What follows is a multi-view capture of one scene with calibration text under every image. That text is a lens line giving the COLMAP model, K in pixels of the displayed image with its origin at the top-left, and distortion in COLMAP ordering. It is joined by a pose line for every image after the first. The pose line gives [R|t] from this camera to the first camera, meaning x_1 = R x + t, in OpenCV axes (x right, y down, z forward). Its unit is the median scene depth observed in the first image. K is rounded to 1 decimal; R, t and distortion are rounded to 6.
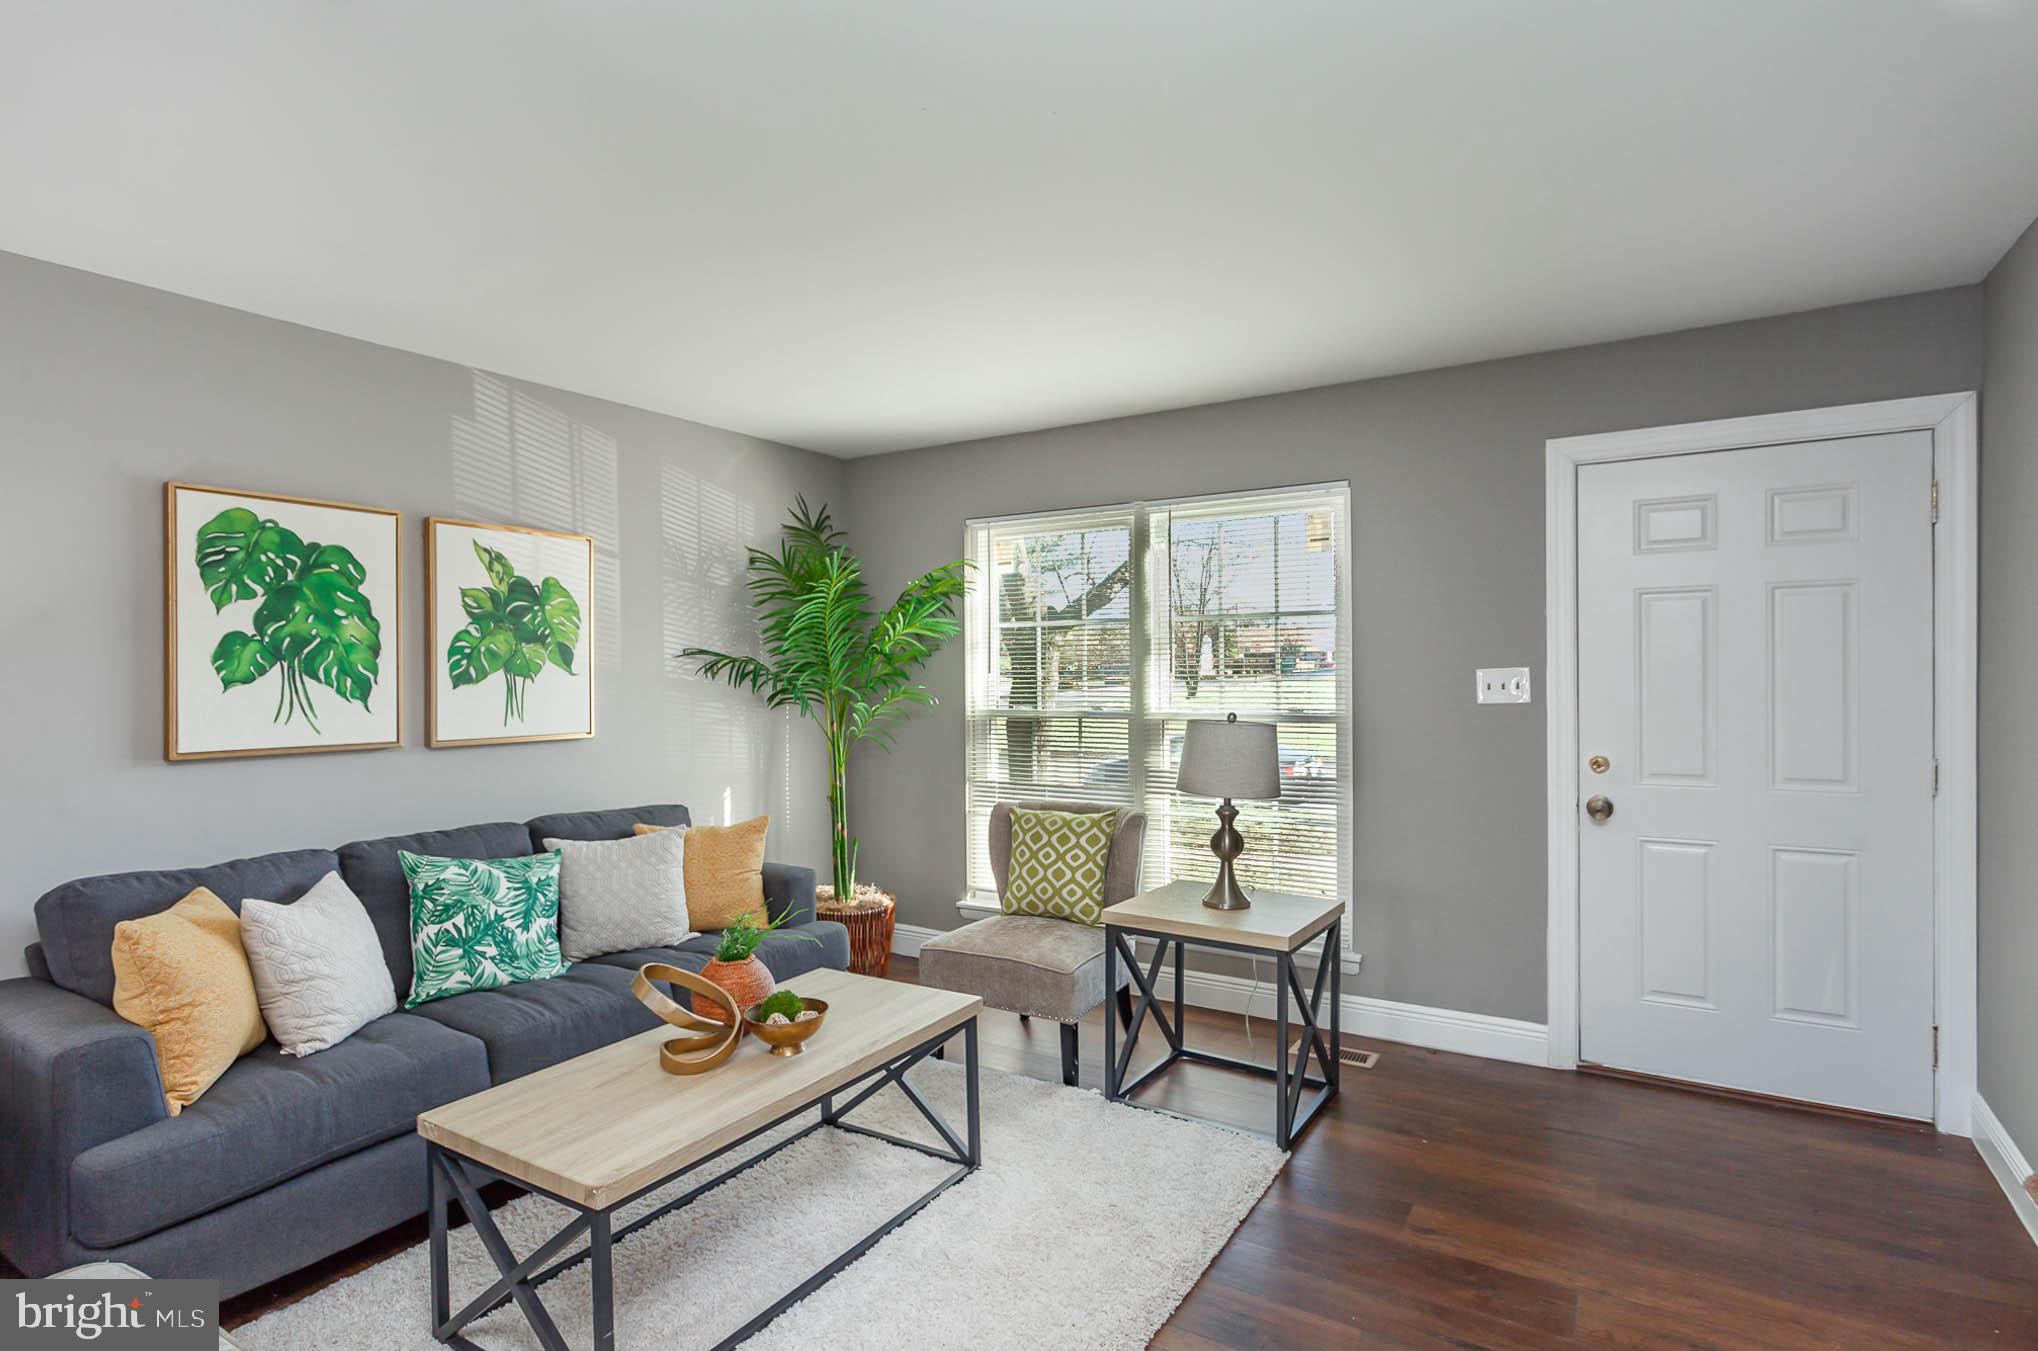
lens RADIAL K [[1019.5, 0, 1030.9], [0, 1019.5, 673.7], [0, 0, 1]] dist [-0.008960, 0.005888]
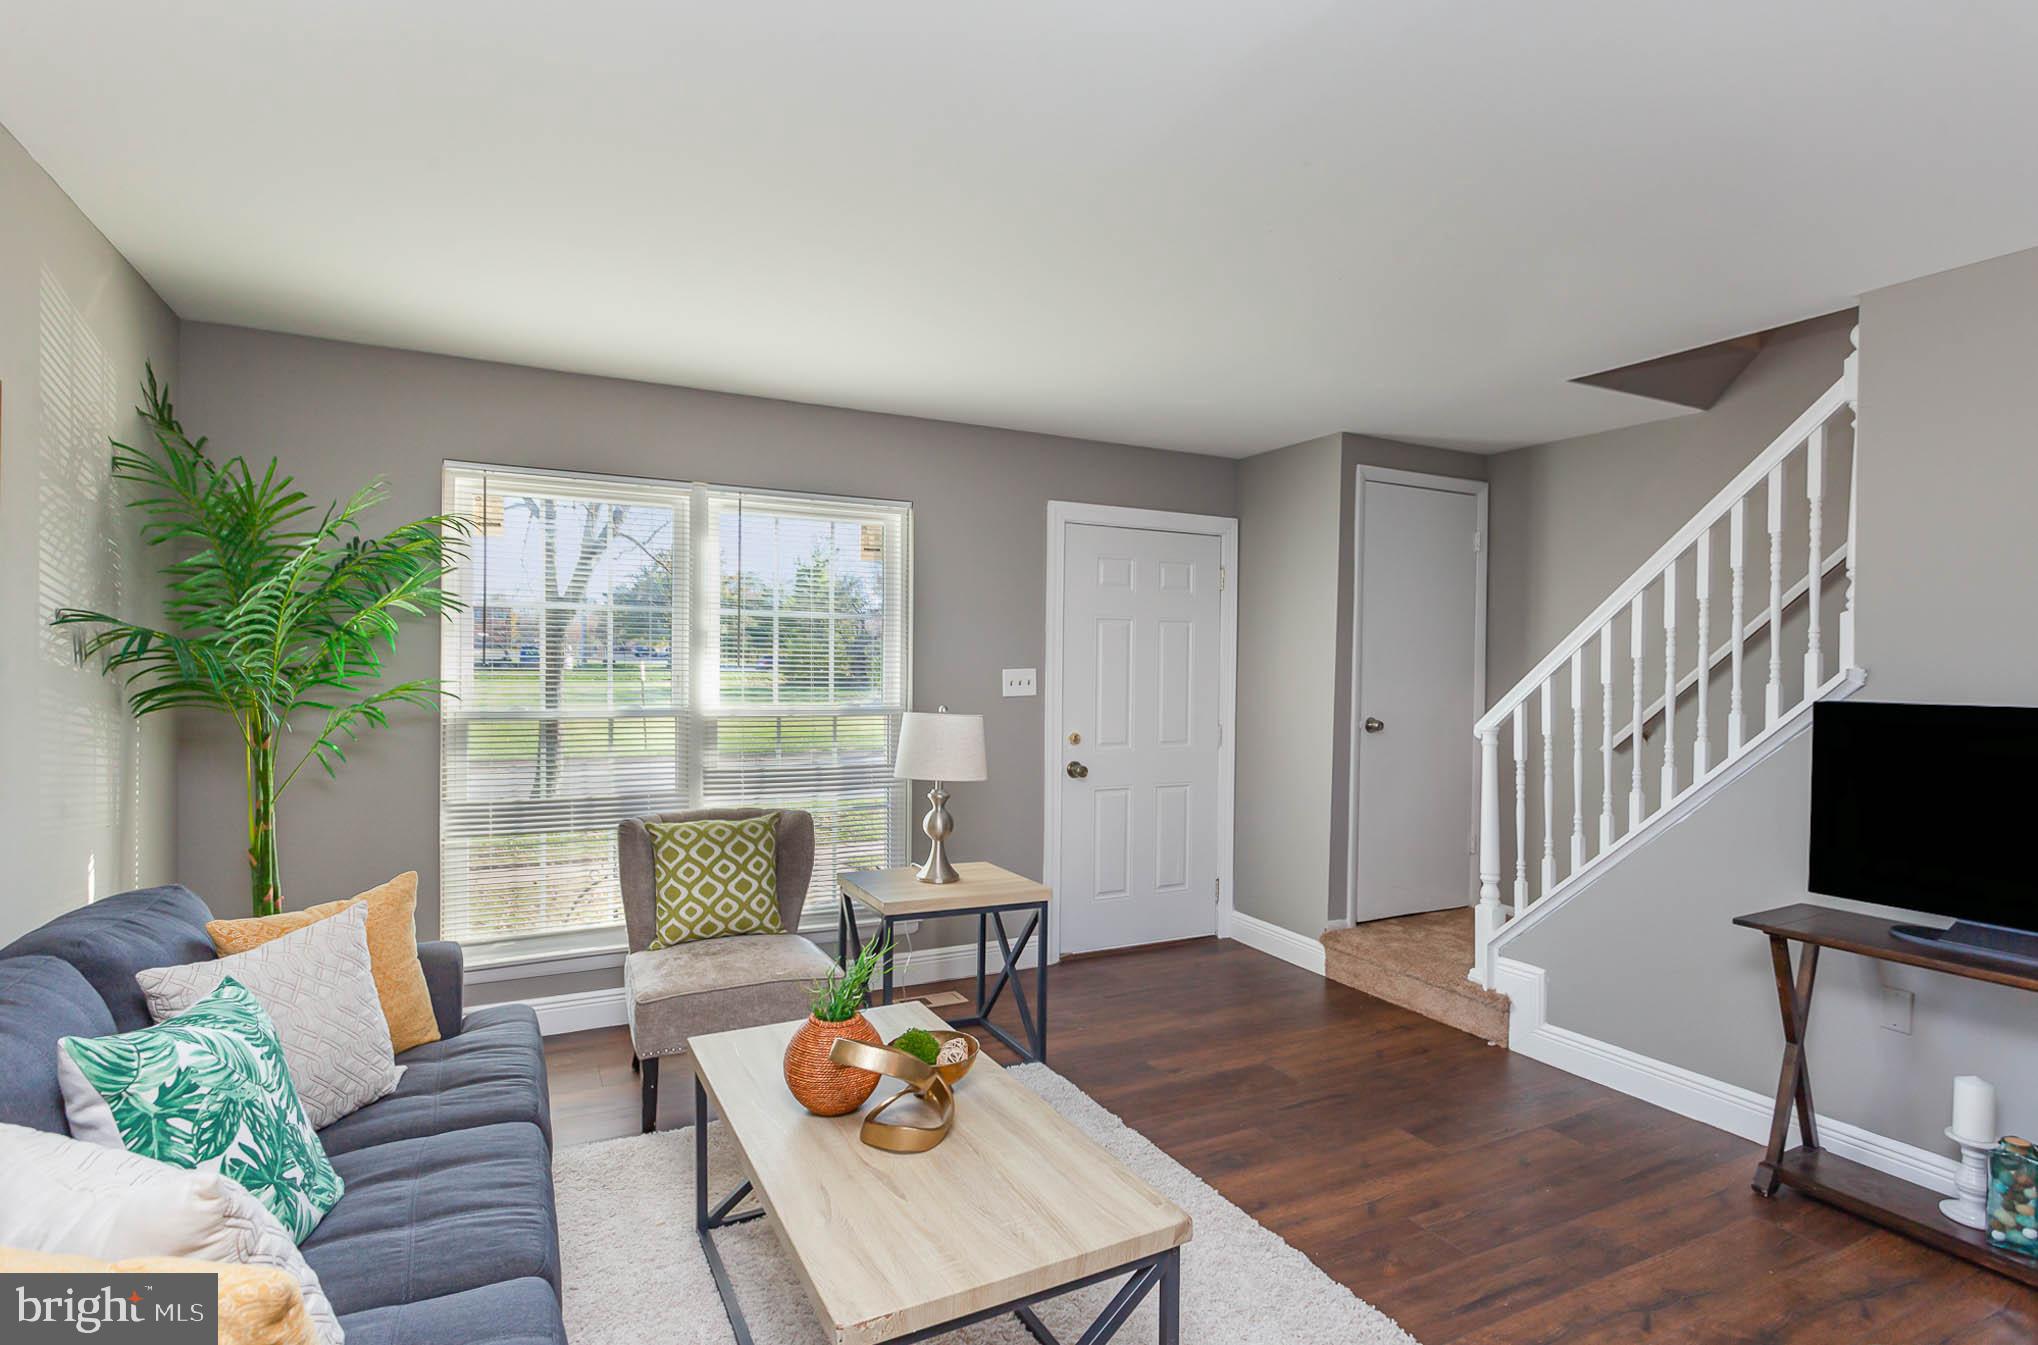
lens RADIAL K [[1035.6, 0, 1021.7], [0, 1035.6, 674.8], [0, 0, 1]] dist [-0.007819, -0.000387]
pose [[0.503378, 0.008090, 0.864029, -0.658979], [-0.018161, 0.999834, 0.001219, 0.000414], [-0.863876, -0.016305, 0.503441, 0.321786]]
